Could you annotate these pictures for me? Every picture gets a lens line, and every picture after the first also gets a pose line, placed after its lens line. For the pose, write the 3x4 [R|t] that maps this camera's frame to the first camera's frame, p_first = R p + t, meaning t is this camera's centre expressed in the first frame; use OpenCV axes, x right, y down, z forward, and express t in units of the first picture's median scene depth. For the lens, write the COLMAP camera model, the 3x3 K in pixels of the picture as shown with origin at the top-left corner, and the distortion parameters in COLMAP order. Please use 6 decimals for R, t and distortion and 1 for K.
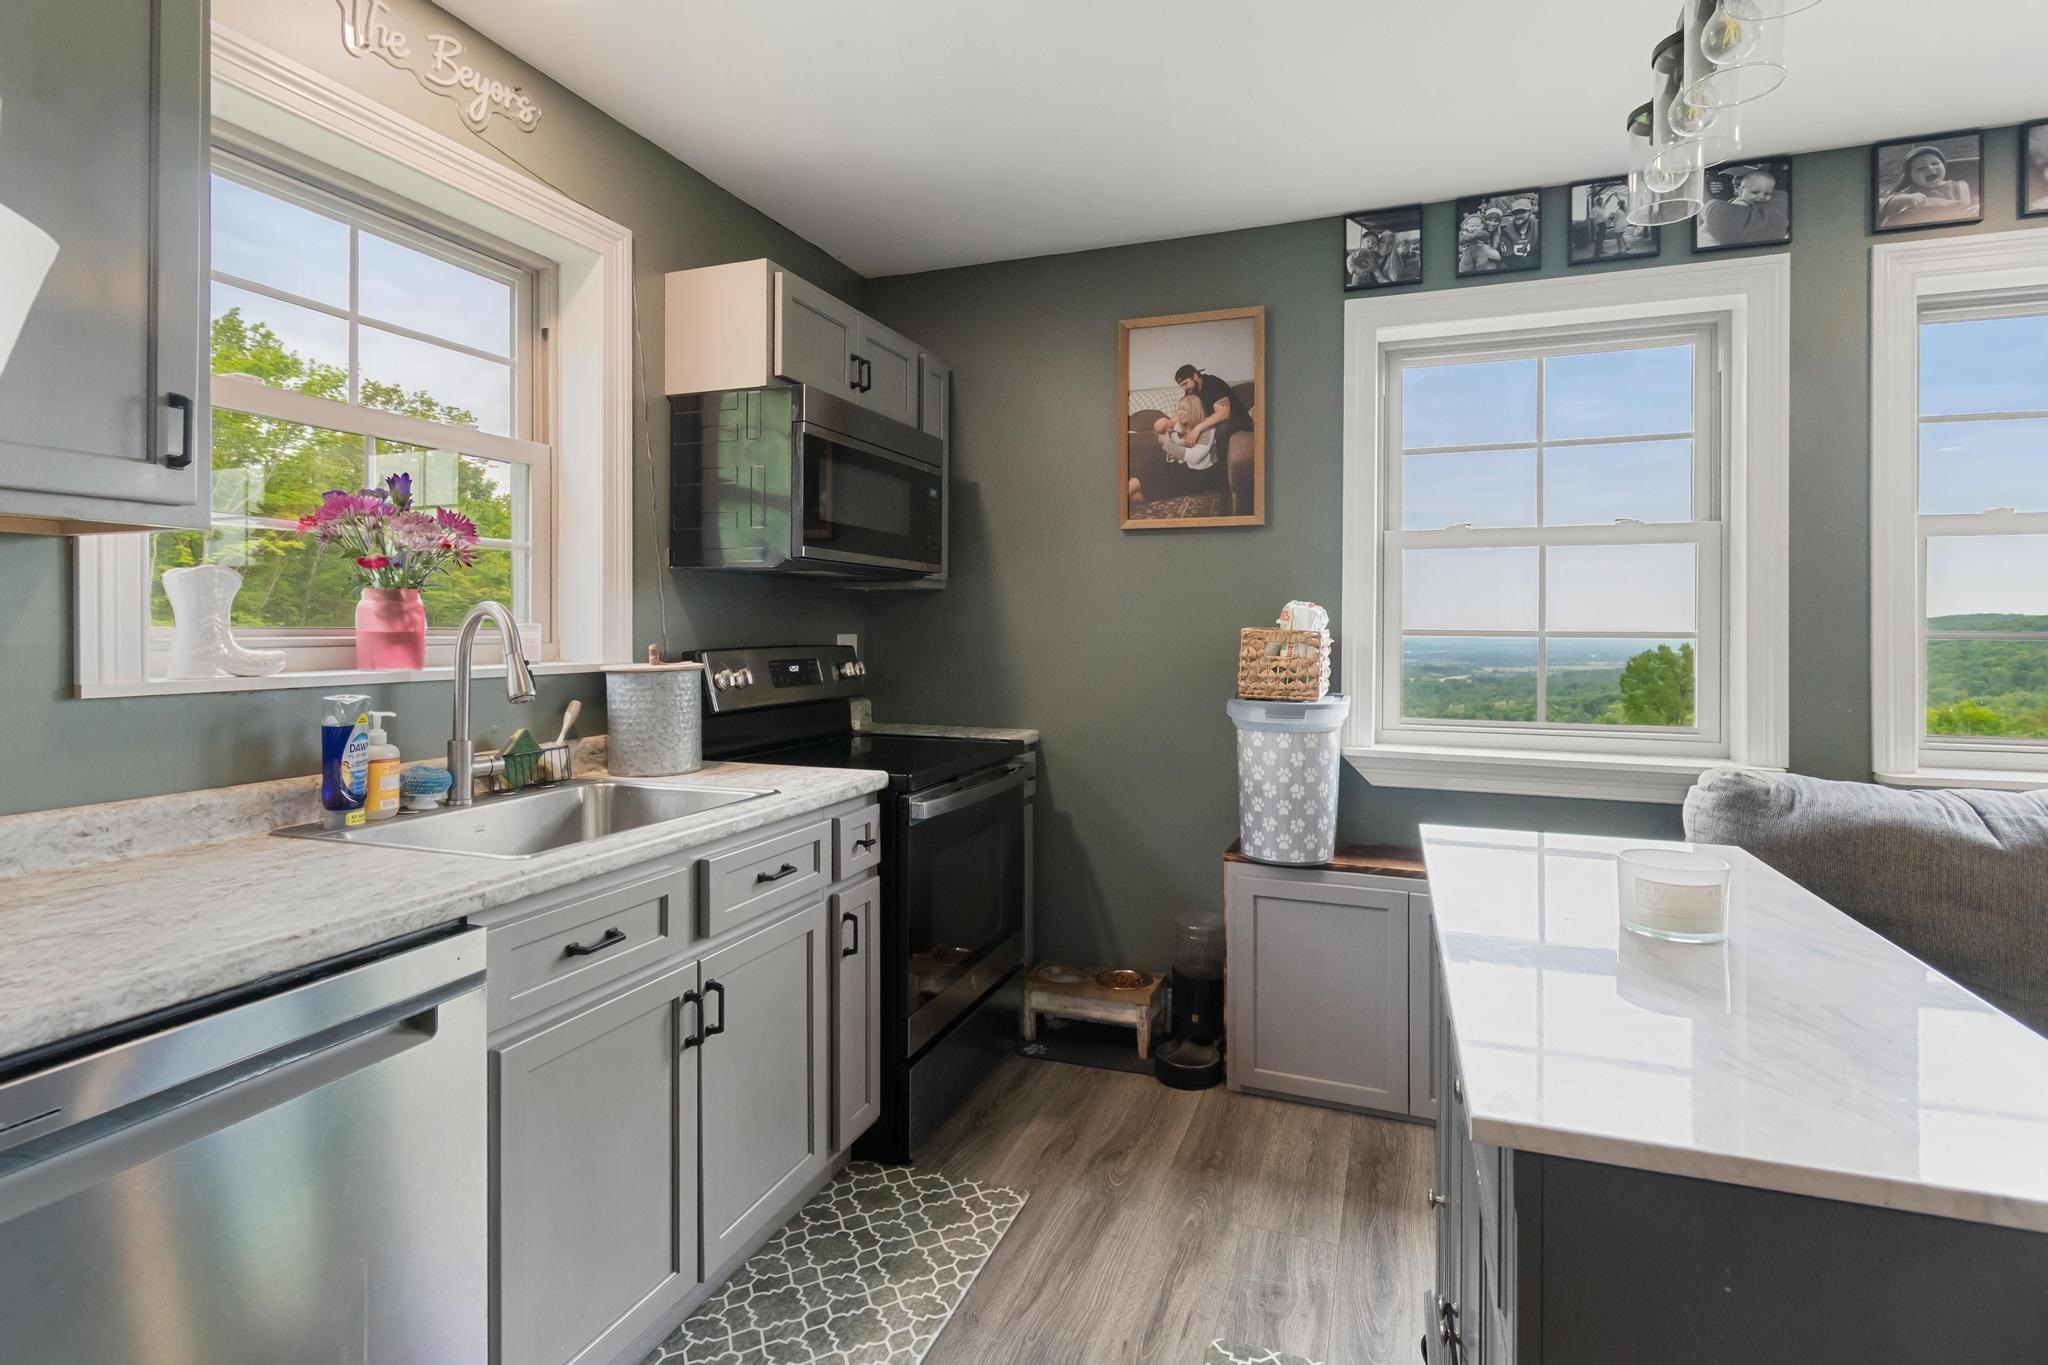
lens RADIAL K [[997.5, 0, 1040.6], [0, 997.5, 633.8], [0, 0, 1]] dist [0.003458, -0.004480]
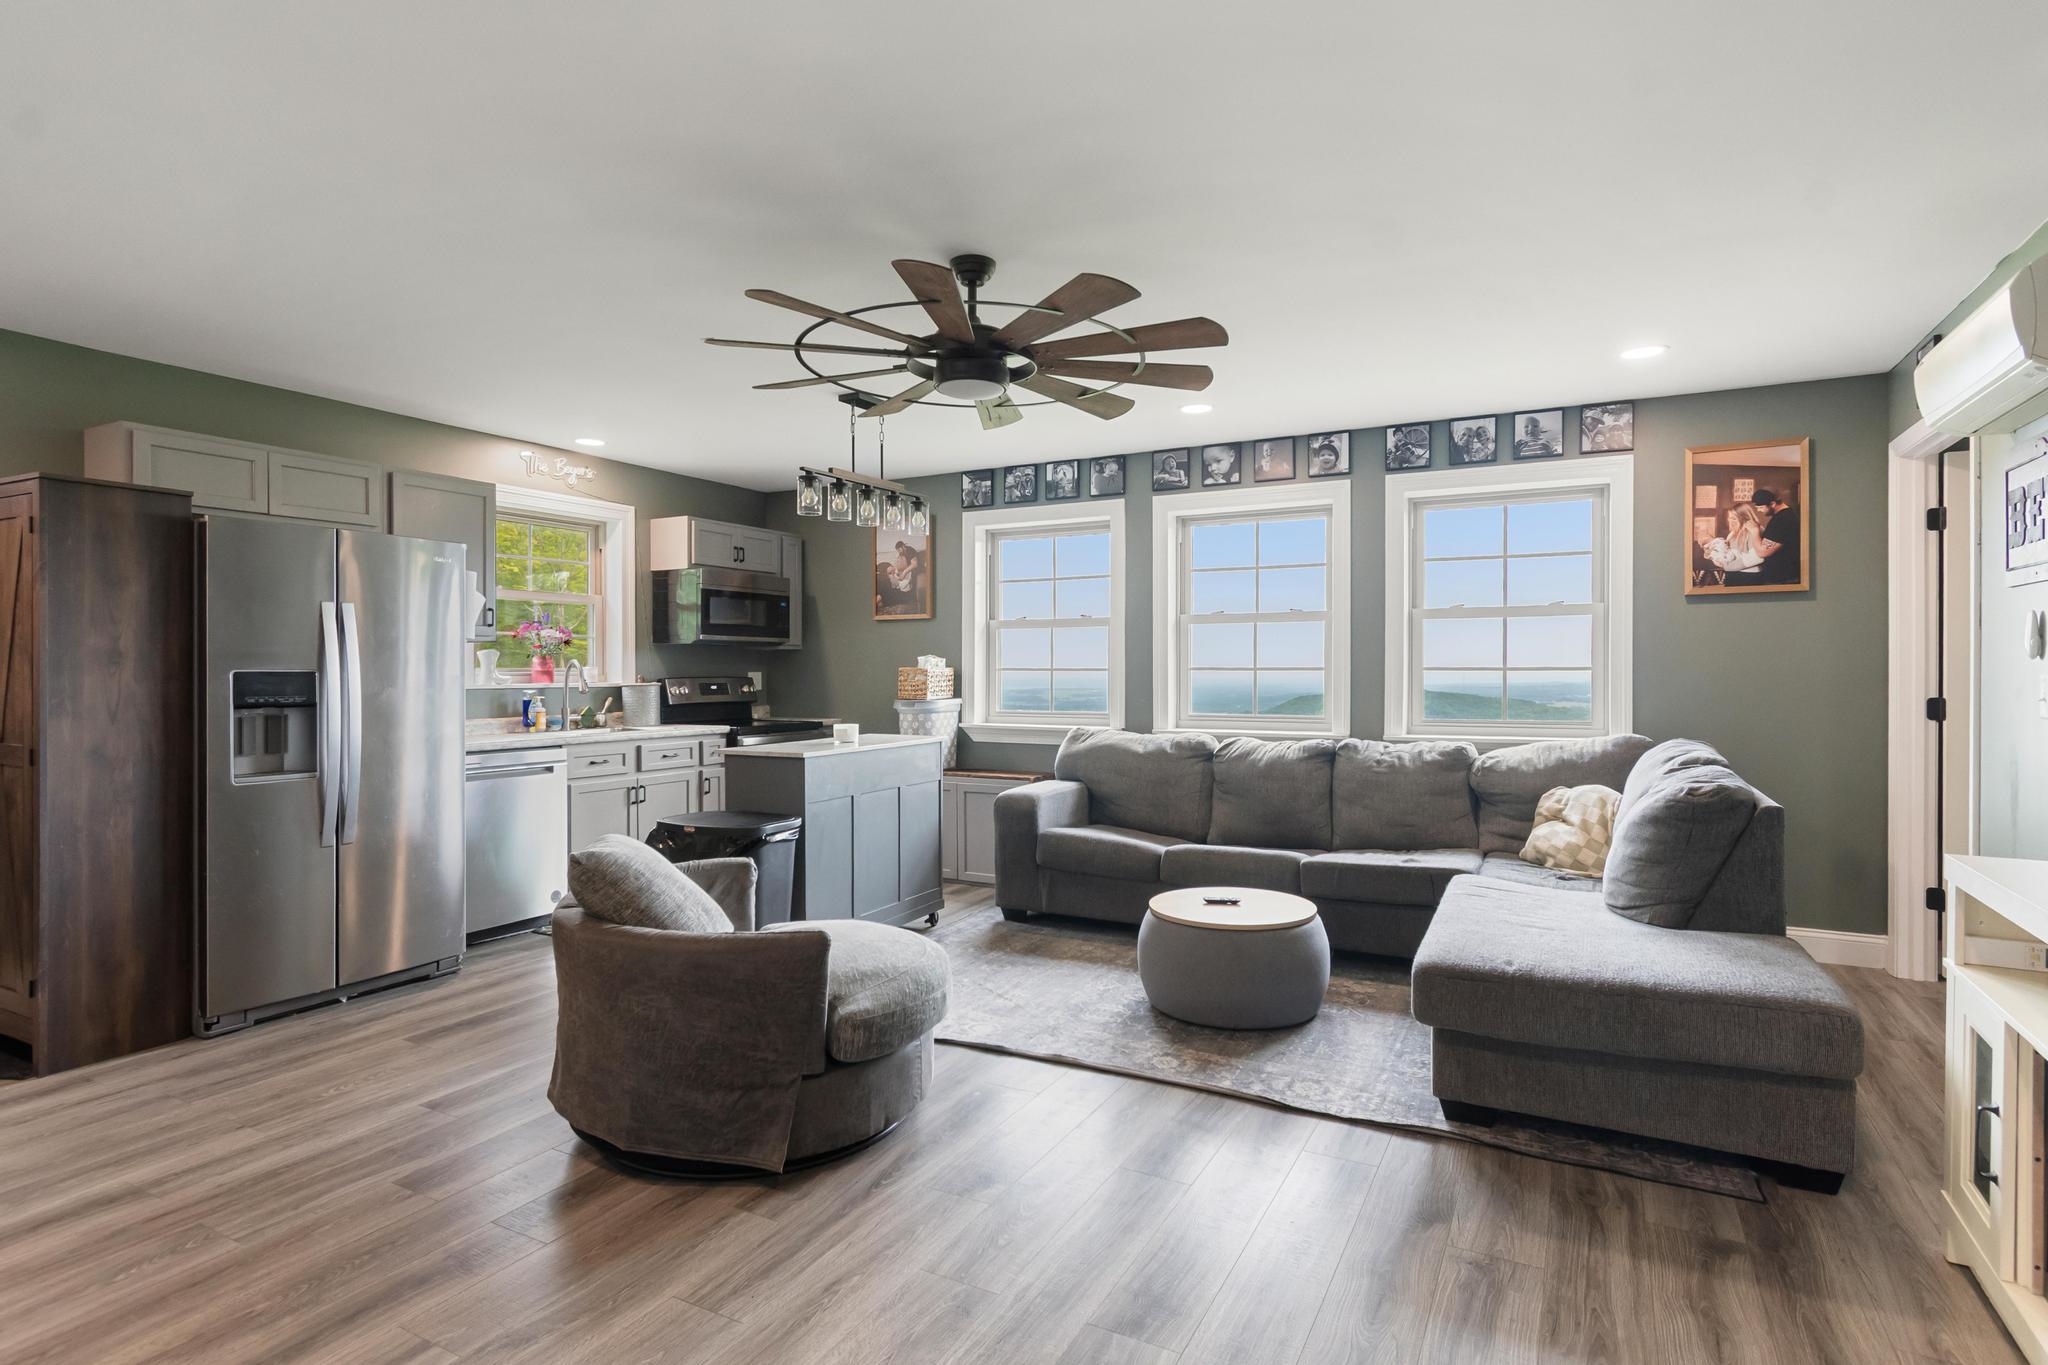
lens RADIAL K [[1016.1, 0, 1035.9], [0, 1016.1, 677.0], [0, 0, 1]] dist [0.004660, -0.001907]
pose [[0.991273, -0.004247, -0.131760, 0.842047], [0.004304, 0.999991, 0.000146, 0.016860], [0.131758, -0.000712, 0.991282, -1.266789]]
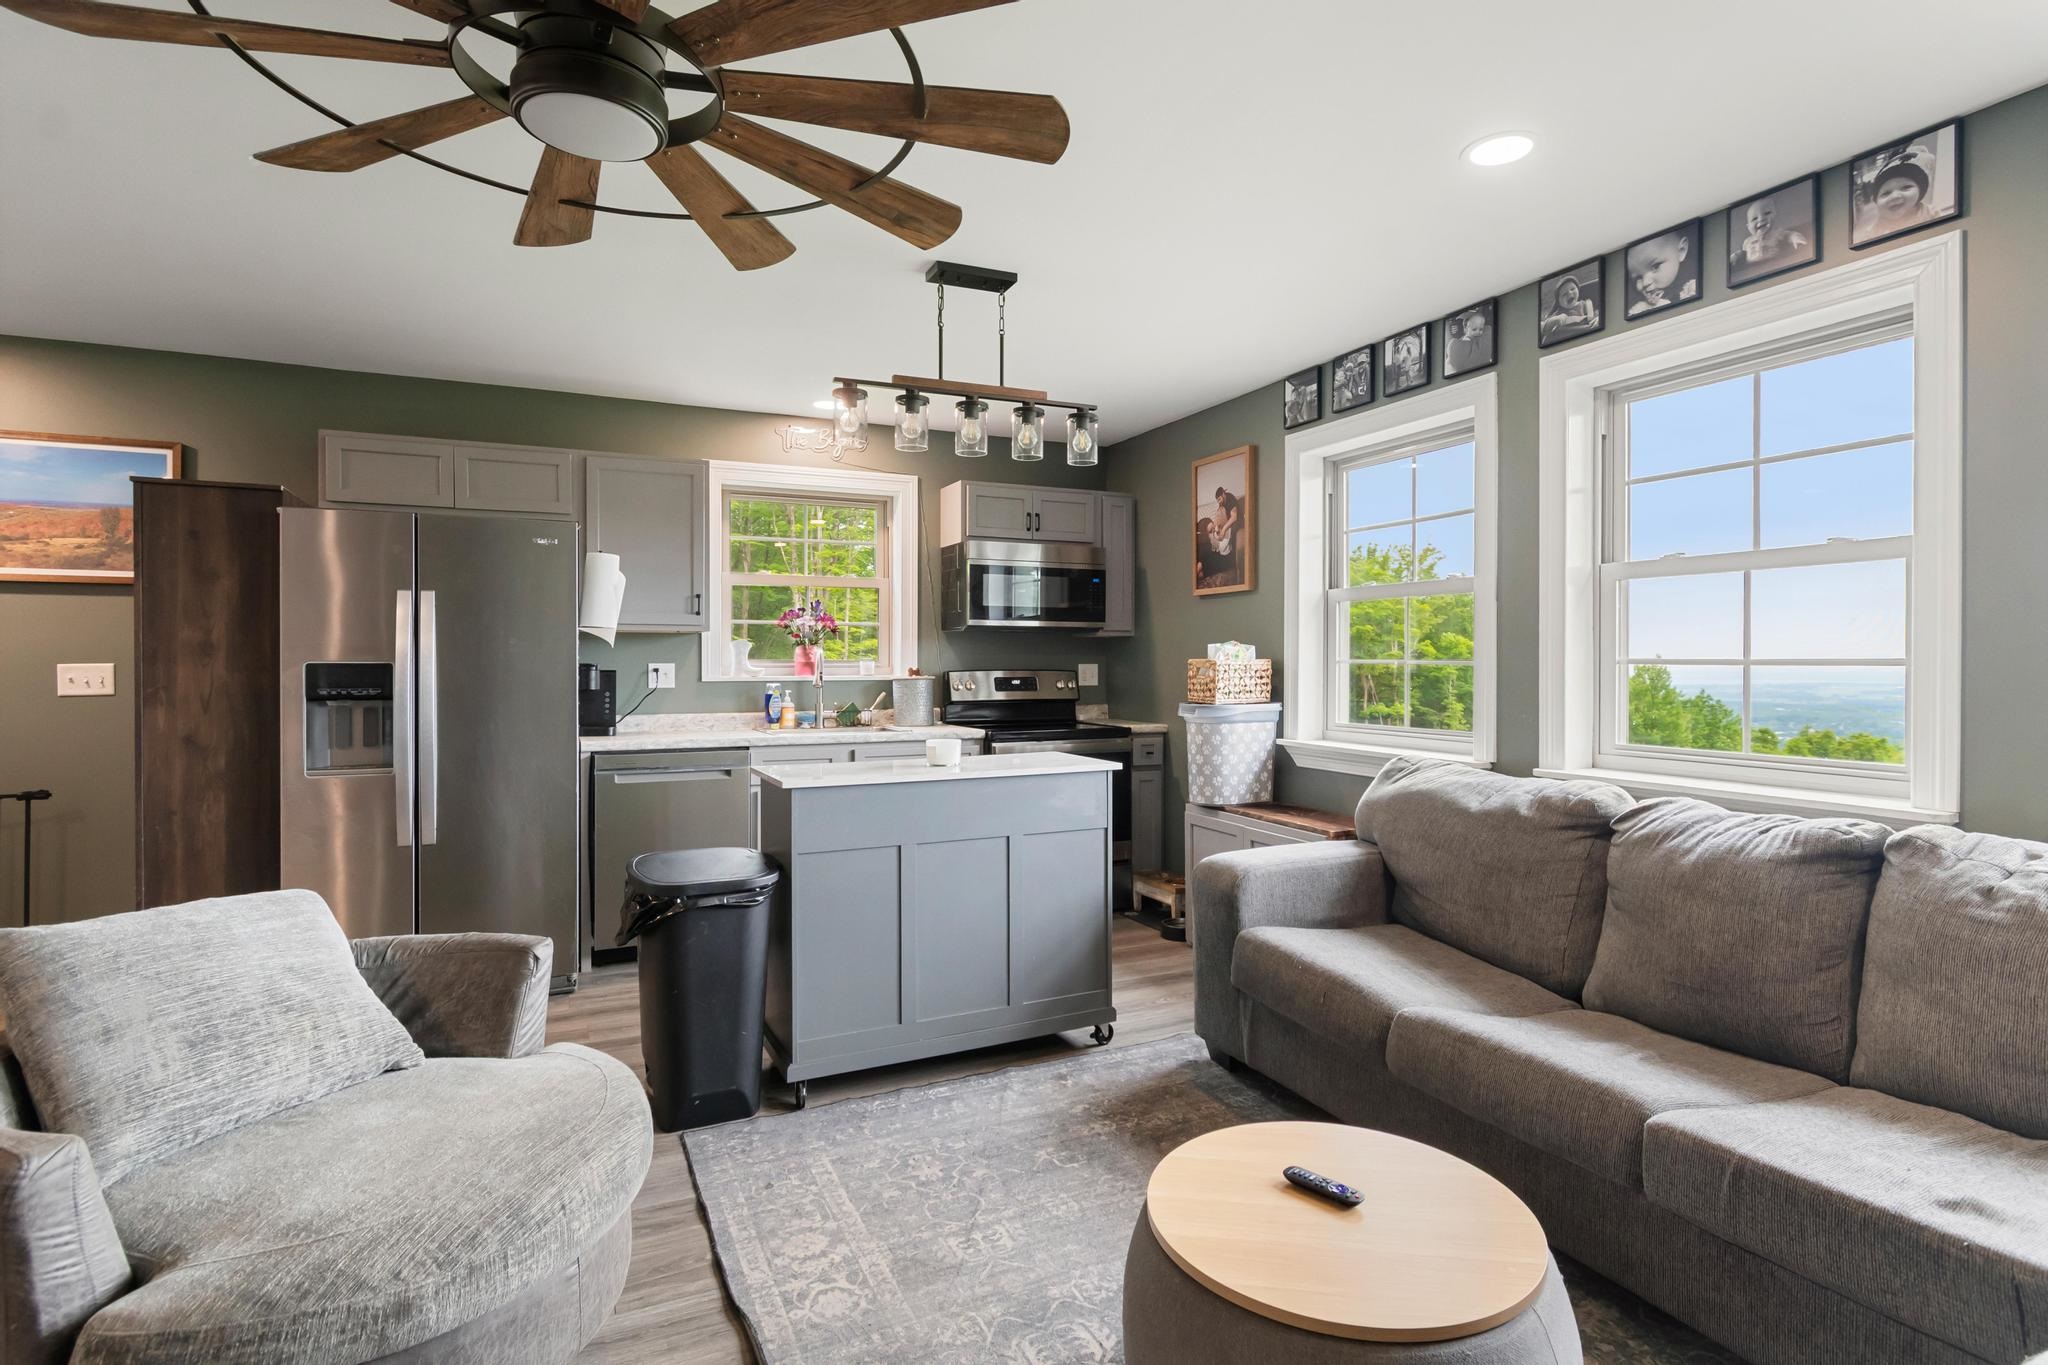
lens RADIAL K [[1016.1, 0, 1043.5], [0, 1016.1, 663.4], [0, 0, 1]] dist [0.004660, -0.001907]
pose [[0.720786, -0.001605, -0.693155, 1.234563], [-0.001705, 0.999990, -0.004089, 0.009212], [0.693155, 0.004129, 0.720777, -0.372209]]
